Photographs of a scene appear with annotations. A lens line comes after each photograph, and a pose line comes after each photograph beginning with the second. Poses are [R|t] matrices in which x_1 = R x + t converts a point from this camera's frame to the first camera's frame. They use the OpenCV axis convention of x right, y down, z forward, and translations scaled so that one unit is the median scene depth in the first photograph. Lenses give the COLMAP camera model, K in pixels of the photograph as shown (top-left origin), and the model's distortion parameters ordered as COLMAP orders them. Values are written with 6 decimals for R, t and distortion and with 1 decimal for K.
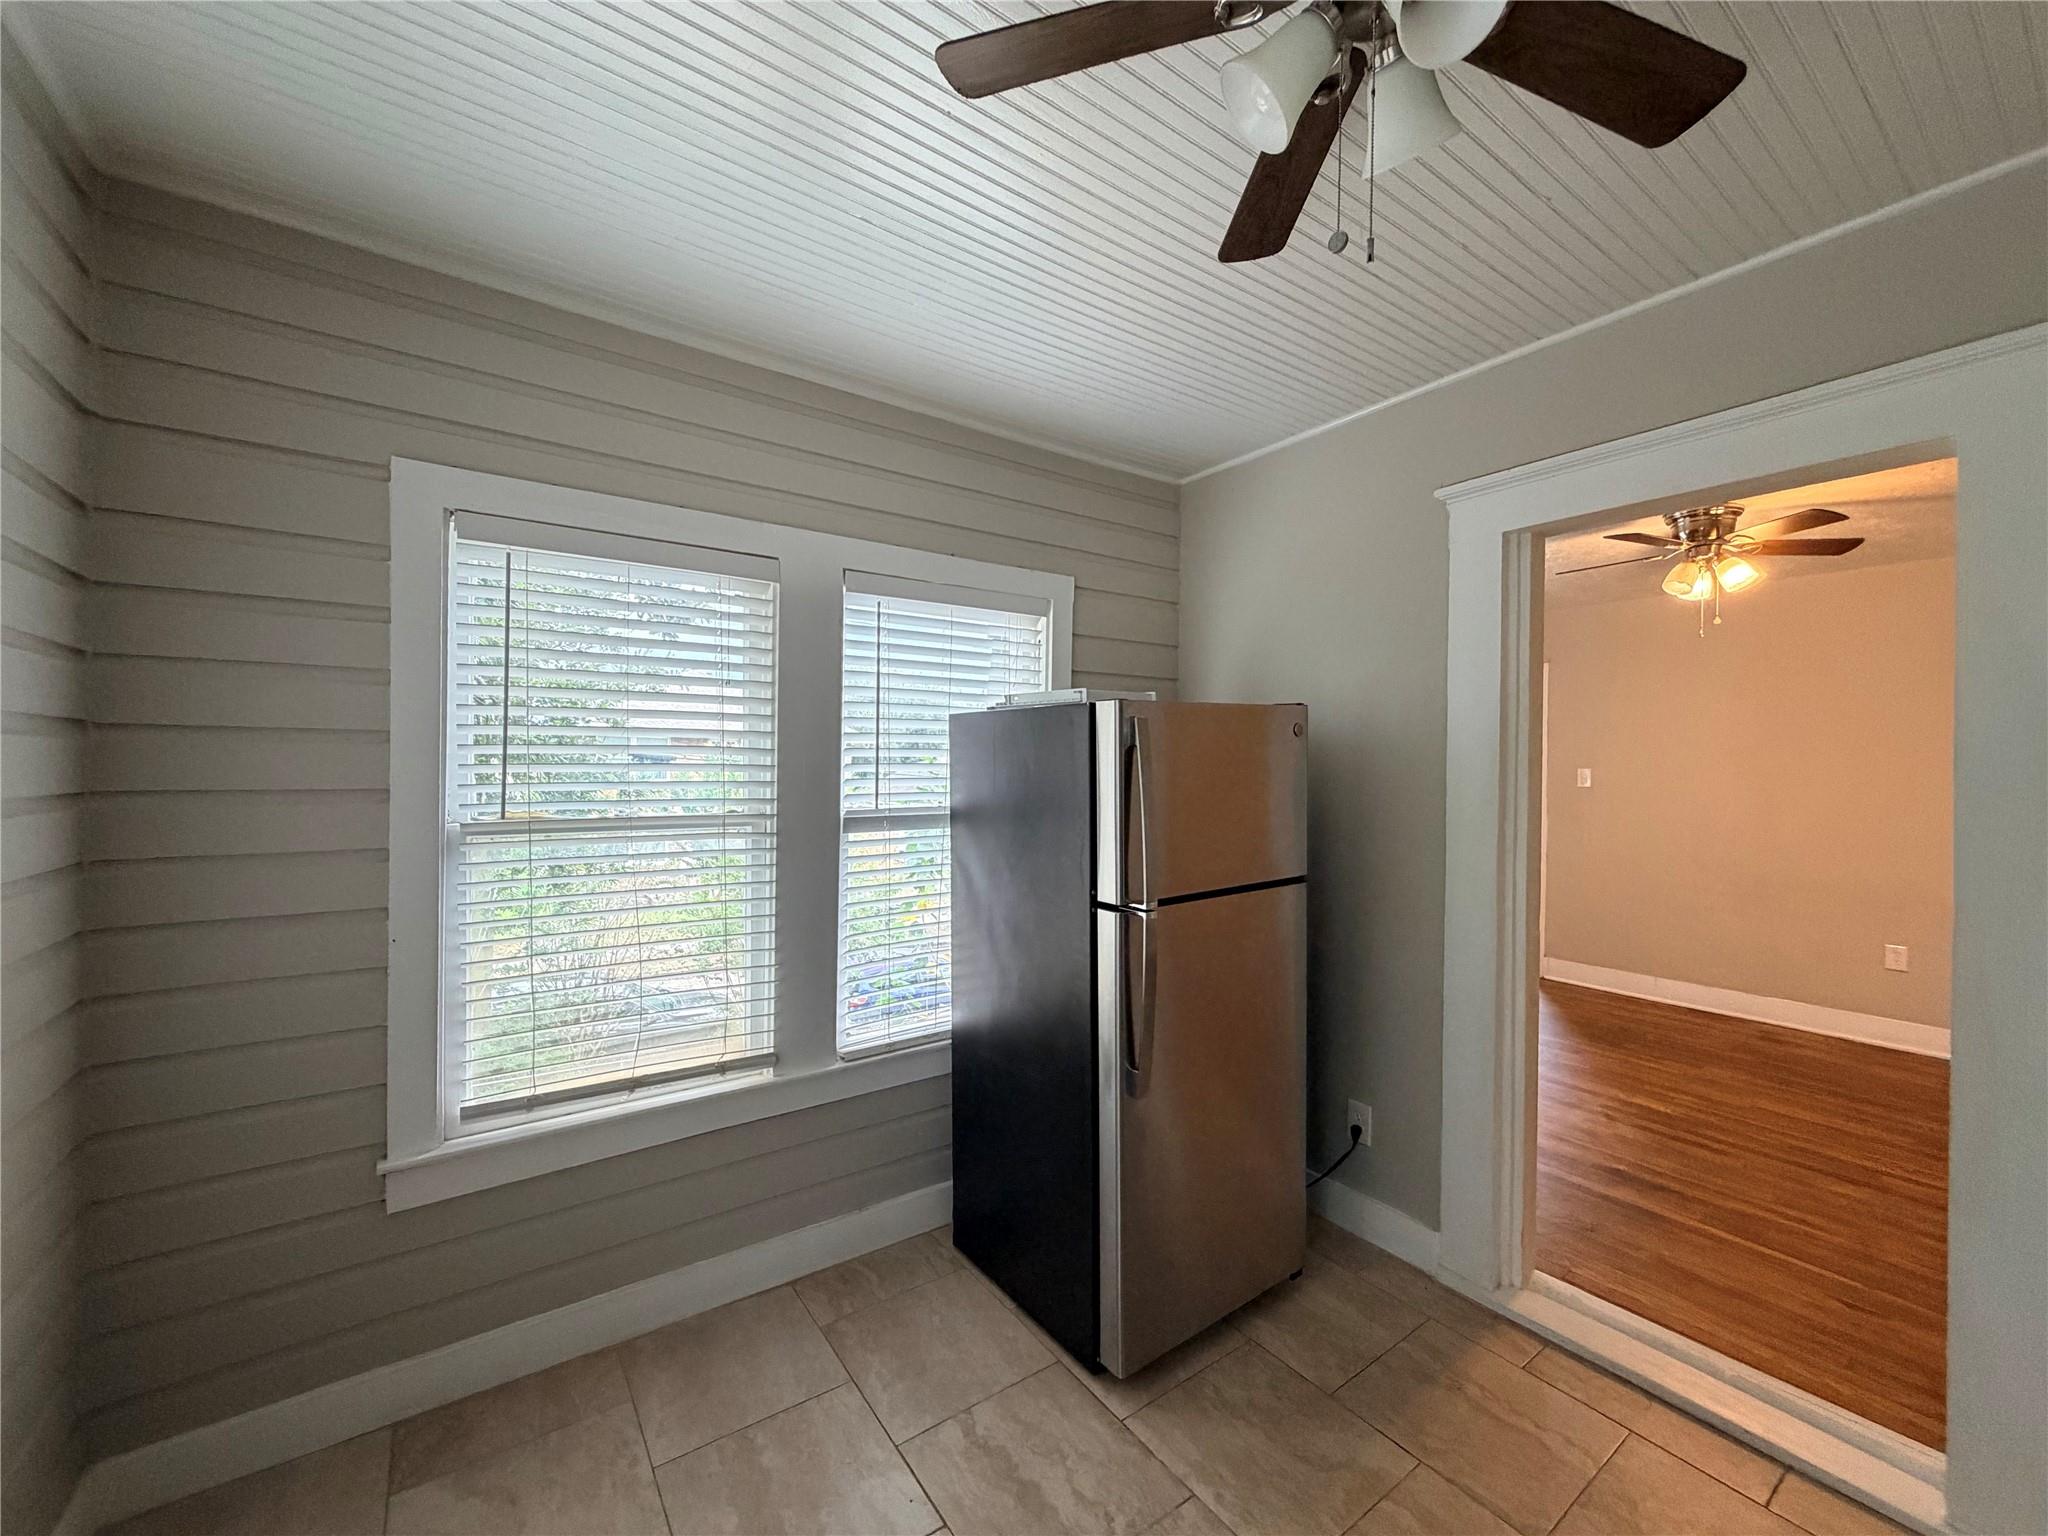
lens RADIAL K [[814.2, 0, 1013.9], [0, 814.2, 769.0], [0, 0, 1]] dist [-0.000549, -0.000104]
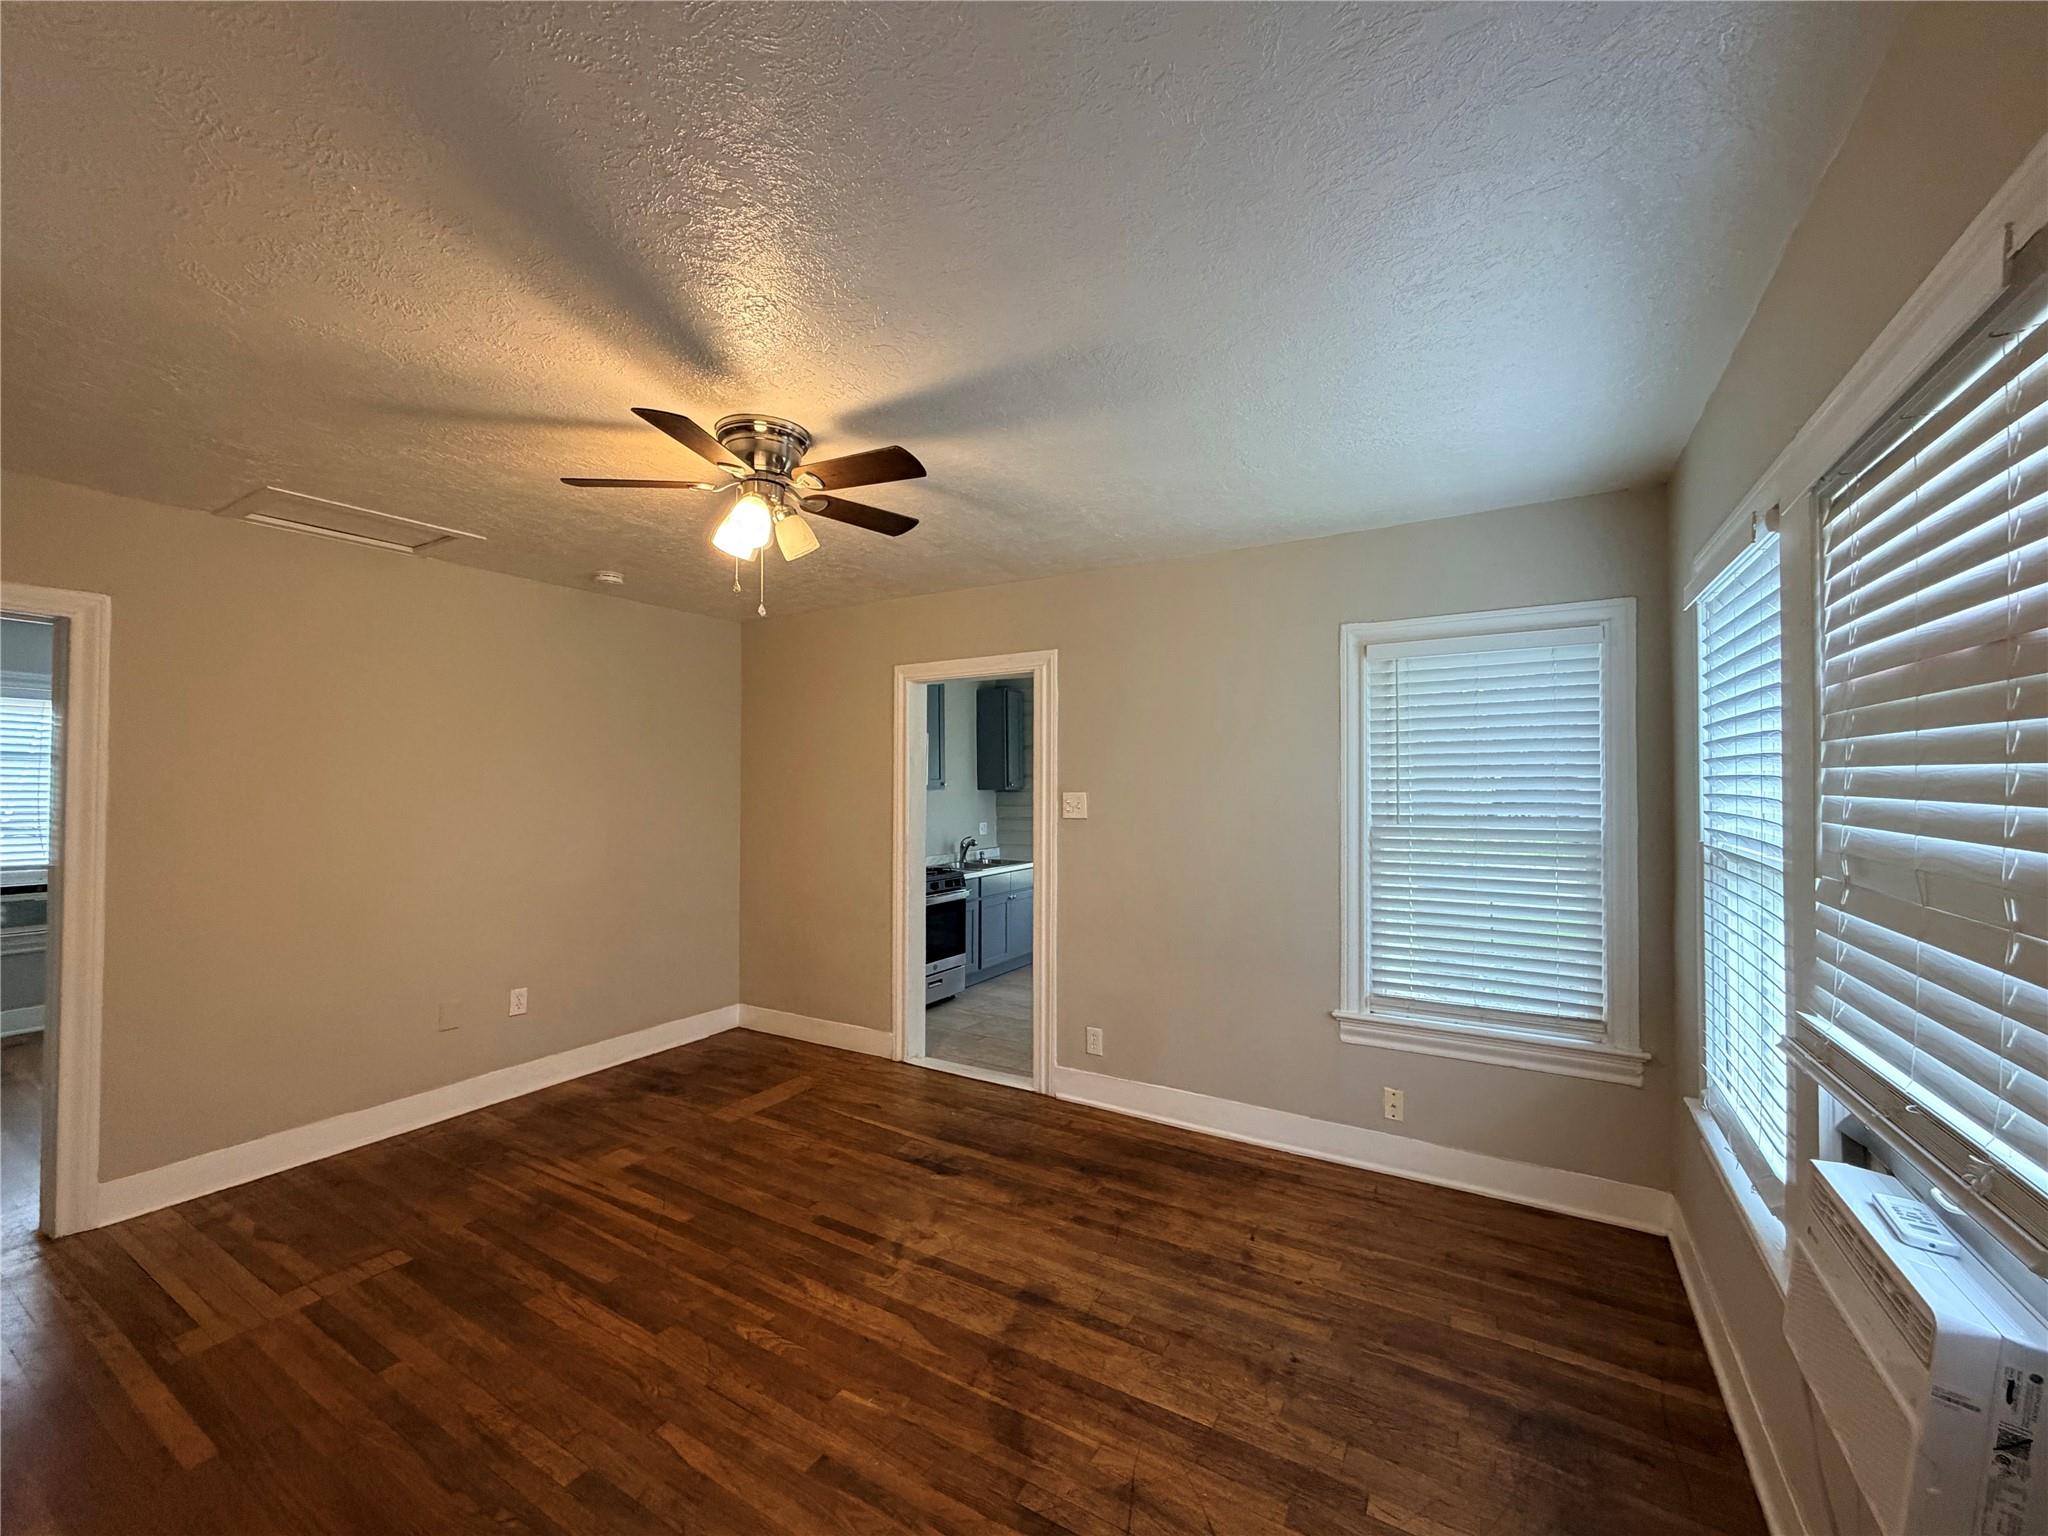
lens RADIAL K [[814.2, 0, 1013.9], [0, 814.2, 769.0], [0, 0, 1]] dist [-0.000549, -0.000104]
pose [[-0.913447, -0.021107, -0.406411, 1.407298], [-0.011205, 0.999580, -0.026731, -0.023670], [0.406804, -0.019863, -0.913299, 2.598180]]
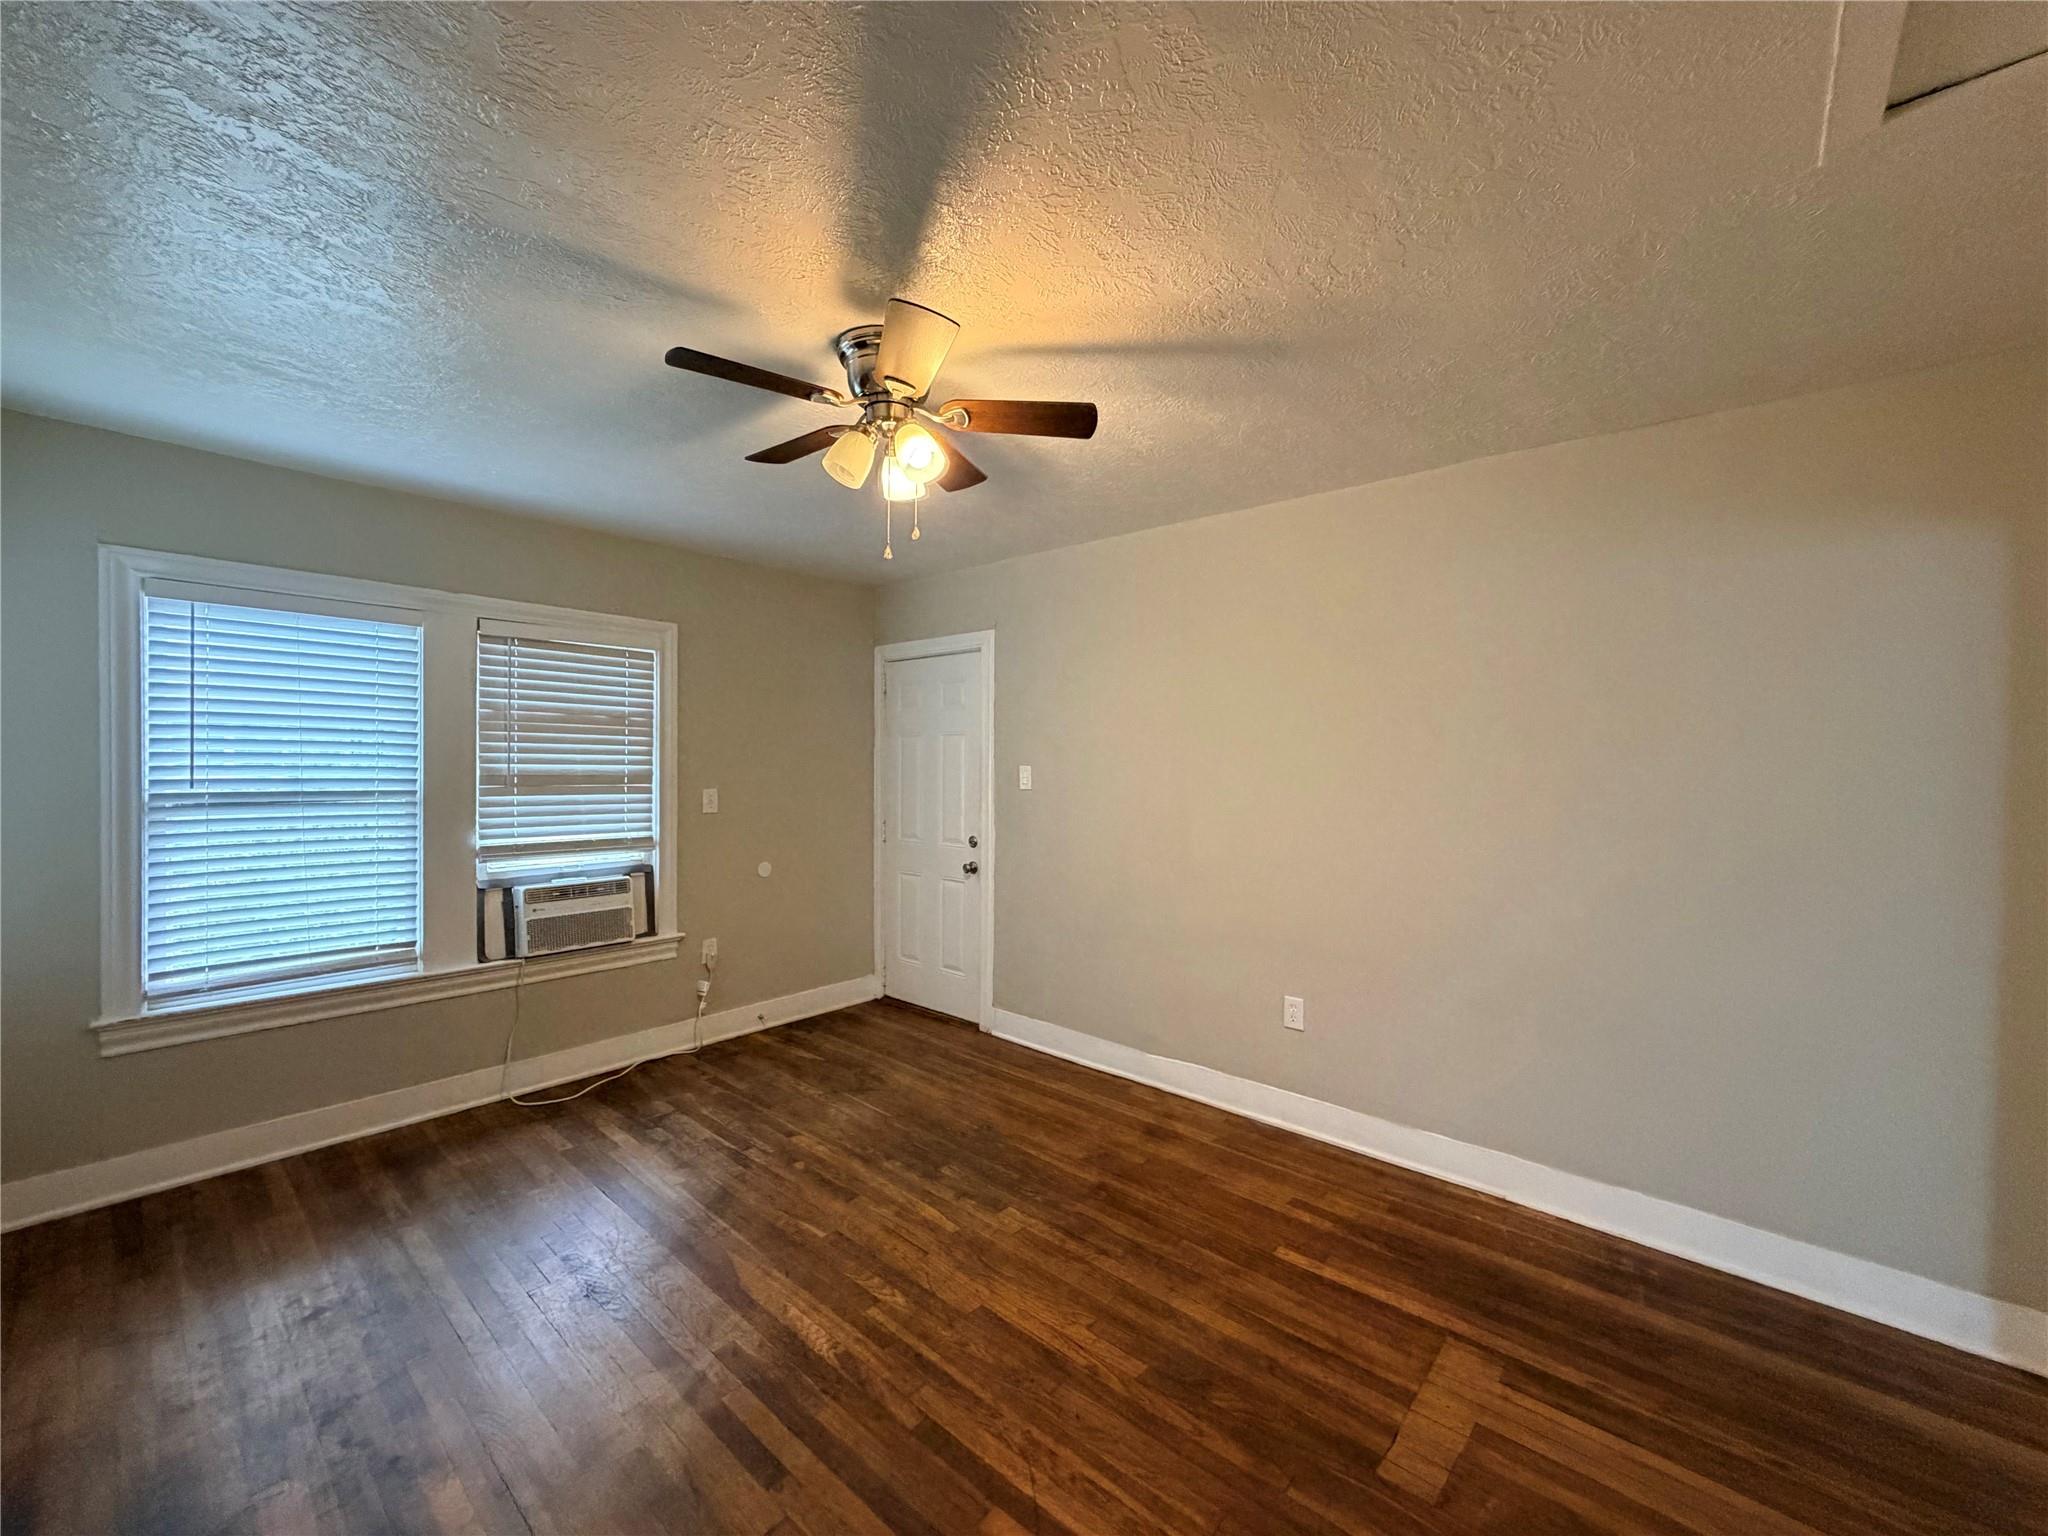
lens RADIAL K [[824.6, 0, 1016.4], [0, 824.6, 766.8], [0, 0, 1]] dist [0.001518, -0.000164]
pose [[0.971248, -0.007281, 0.237960, 1.198620], [0.004137, 0.999897, 0.013709, -0.022796], [-0.238035, -0.012330, 0.971178, 0.568827]]
